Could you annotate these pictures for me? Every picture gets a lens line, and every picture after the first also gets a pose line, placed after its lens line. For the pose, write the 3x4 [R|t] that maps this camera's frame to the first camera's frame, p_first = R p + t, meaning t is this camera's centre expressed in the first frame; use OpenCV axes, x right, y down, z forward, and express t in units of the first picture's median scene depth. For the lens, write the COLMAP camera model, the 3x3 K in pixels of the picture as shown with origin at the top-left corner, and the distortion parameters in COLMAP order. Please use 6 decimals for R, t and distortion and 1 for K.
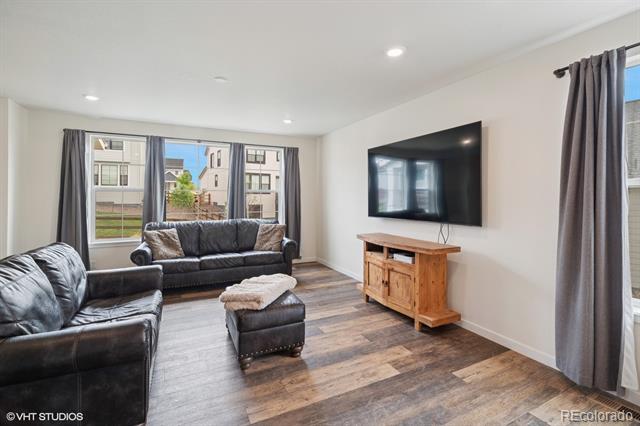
lens RADIAL K [[287.9, 0, 317.6], [0, 287.9, 199.2], [0, 0, 1]] dist [0.002733, 0.000334]
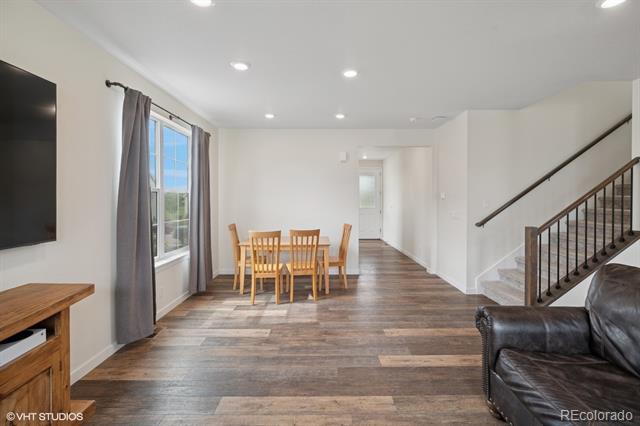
lens RADIAL K [[287.9, 0, 317.6], [0, 287.9, 199.2], [0, 0, 1]] dist [0.002733, 0.000334]
pose [[-0.897531, -0.003977, 0.440933, -0.399680], [-0.003699, 0.999992, 0.001490, -0.007545], [-0.440936, -0.000293, -0.897539, 1.829208]]
